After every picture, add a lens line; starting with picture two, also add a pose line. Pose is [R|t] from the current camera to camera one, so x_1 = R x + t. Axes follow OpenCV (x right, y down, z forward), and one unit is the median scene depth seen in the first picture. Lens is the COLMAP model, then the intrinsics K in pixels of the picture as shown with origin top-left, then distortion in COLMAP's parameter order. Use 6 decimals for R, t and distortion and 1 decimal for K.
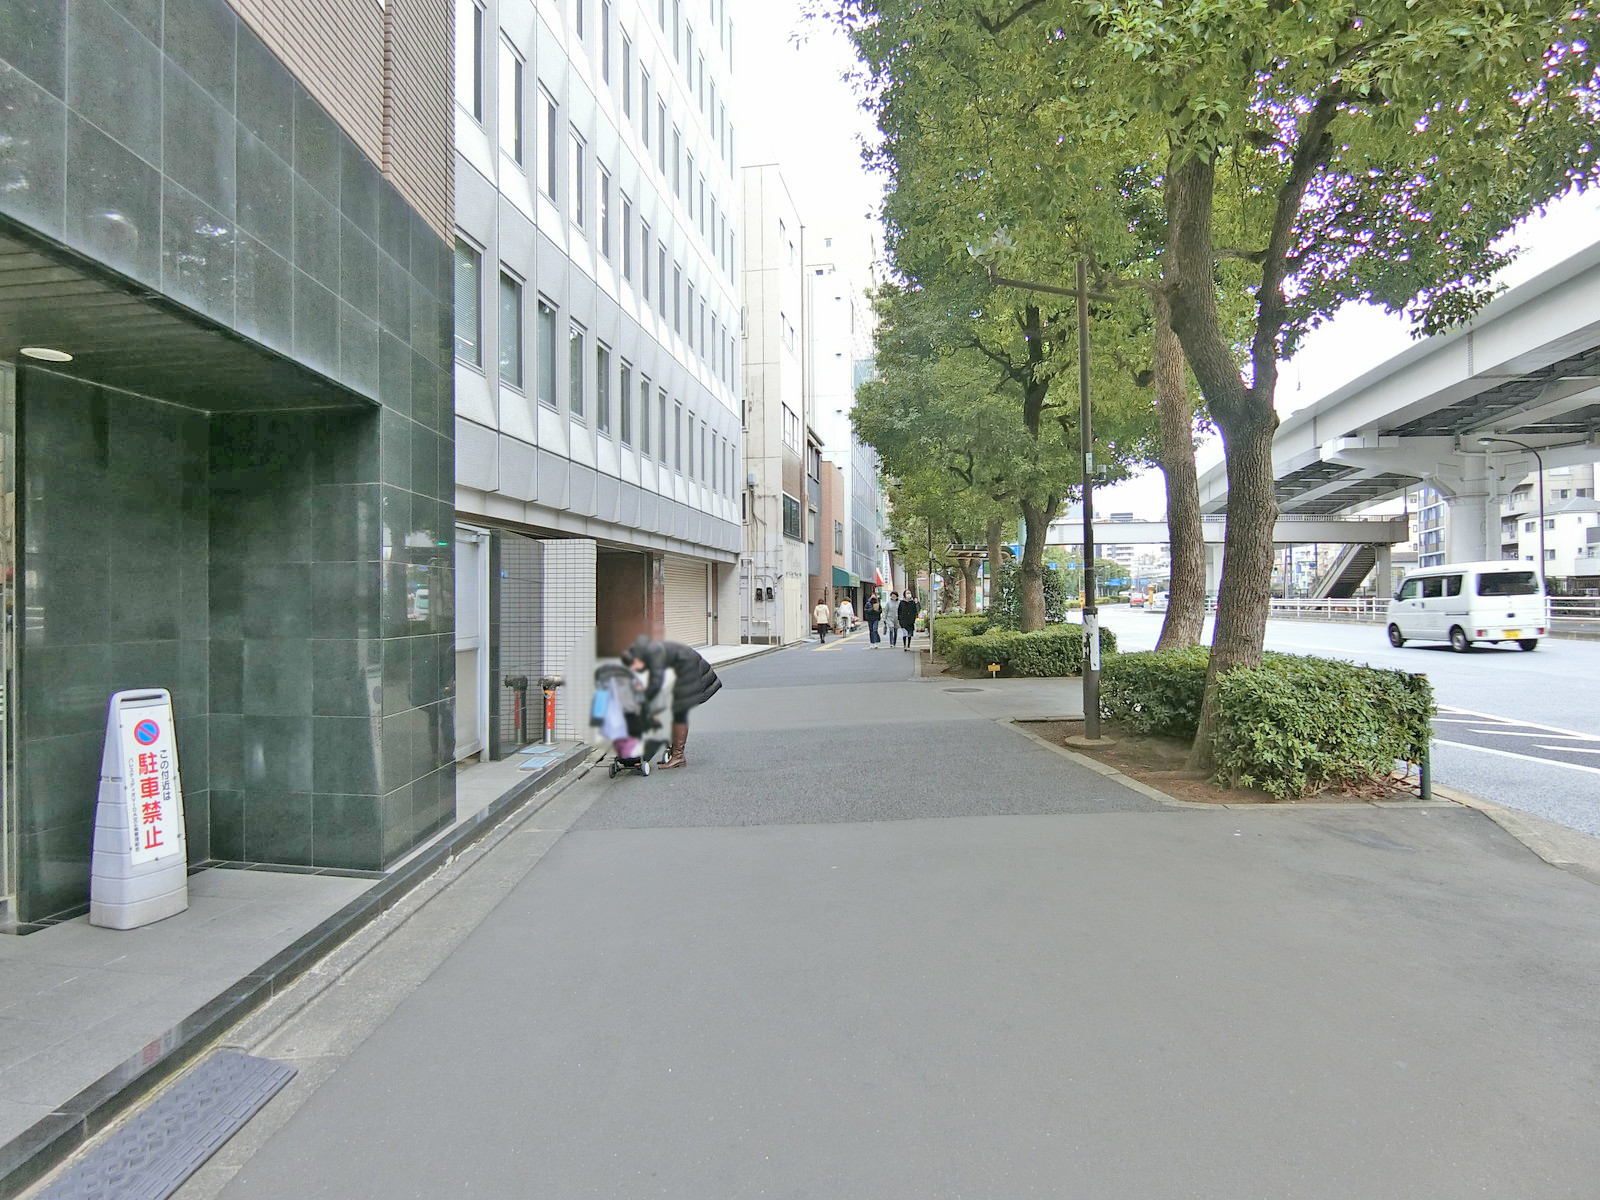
lens RADIAL K [[904.8, 0, 798.6], [0, 904.8, 599.2], [0, 0, 1]] dist [-0.003528, -0.000245]
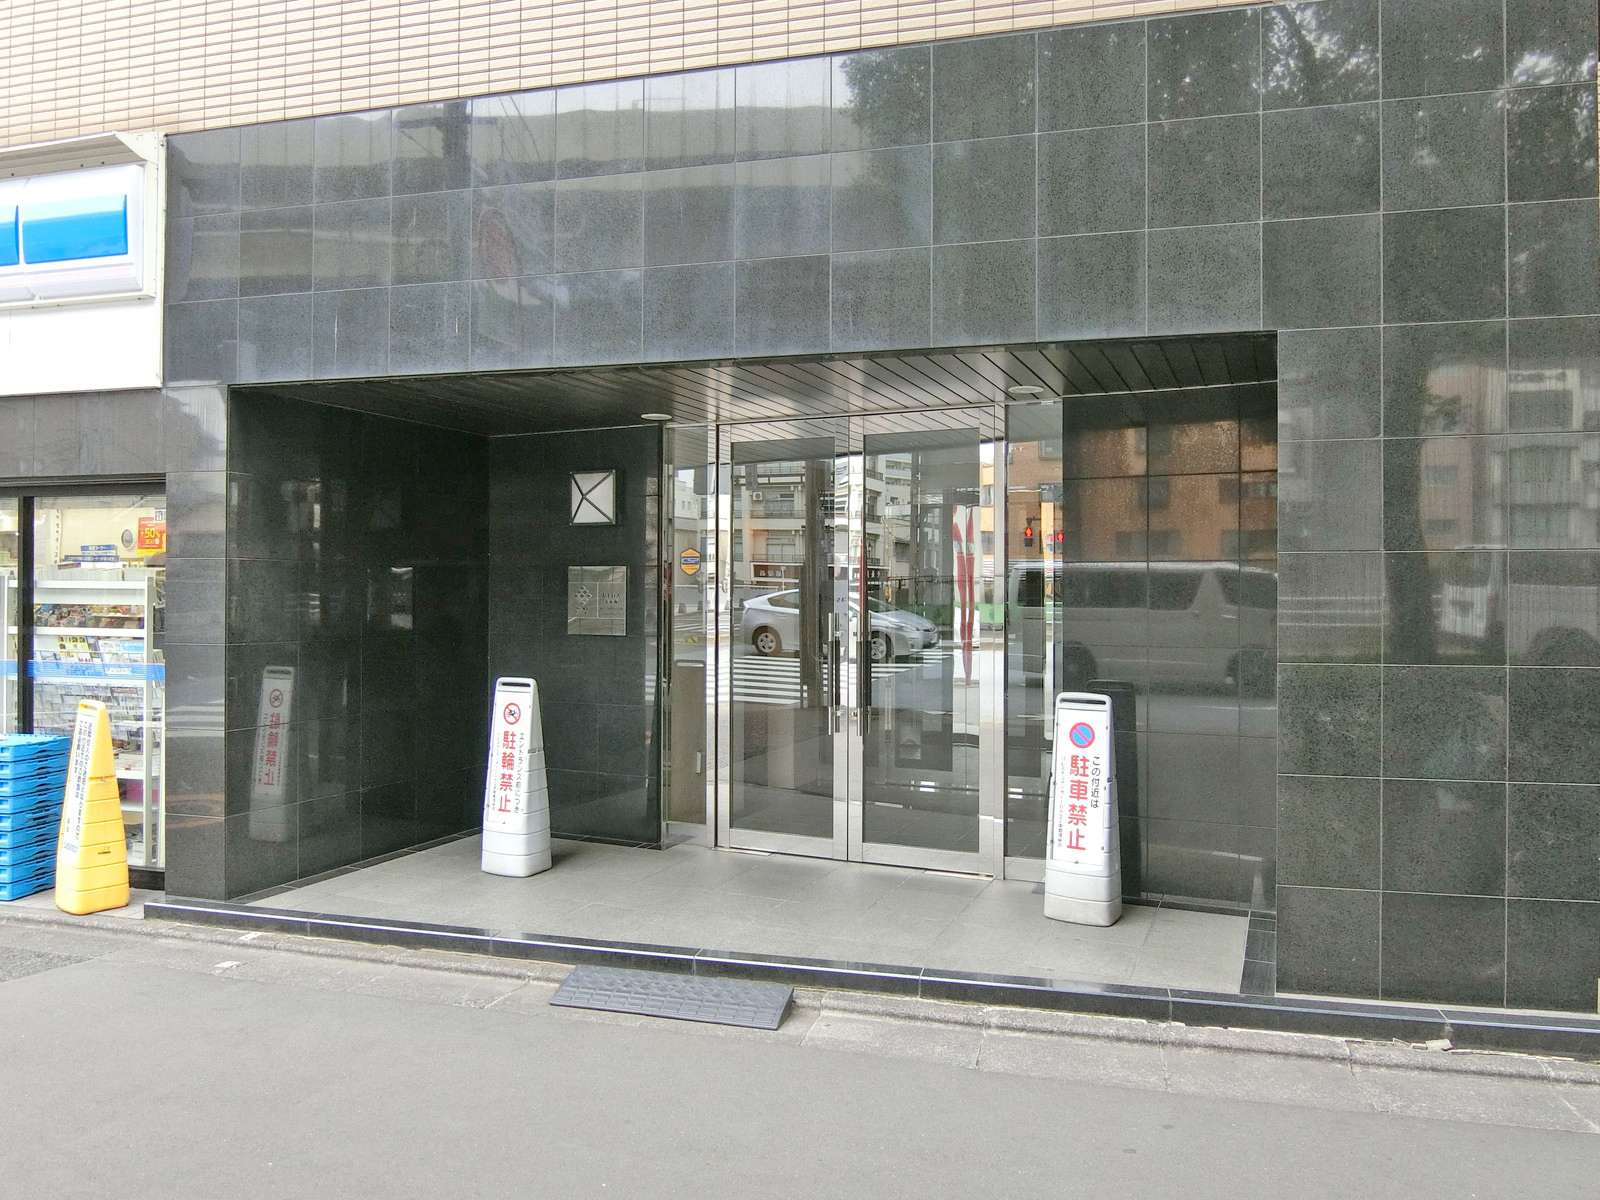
lens RADIAL K [[1099.5, 0, 799.4], [0, 1099.5, 593.0], [0, 0, 1]] dist [-0.038655, -0.001962]
pose [[-0.283608, 0.001213, -0.958940, 0.544950], [-0.000589, 0.999999, 0.001439, -0.013620], [0.958940, 0.000973, -0.283607, 1.045798]]
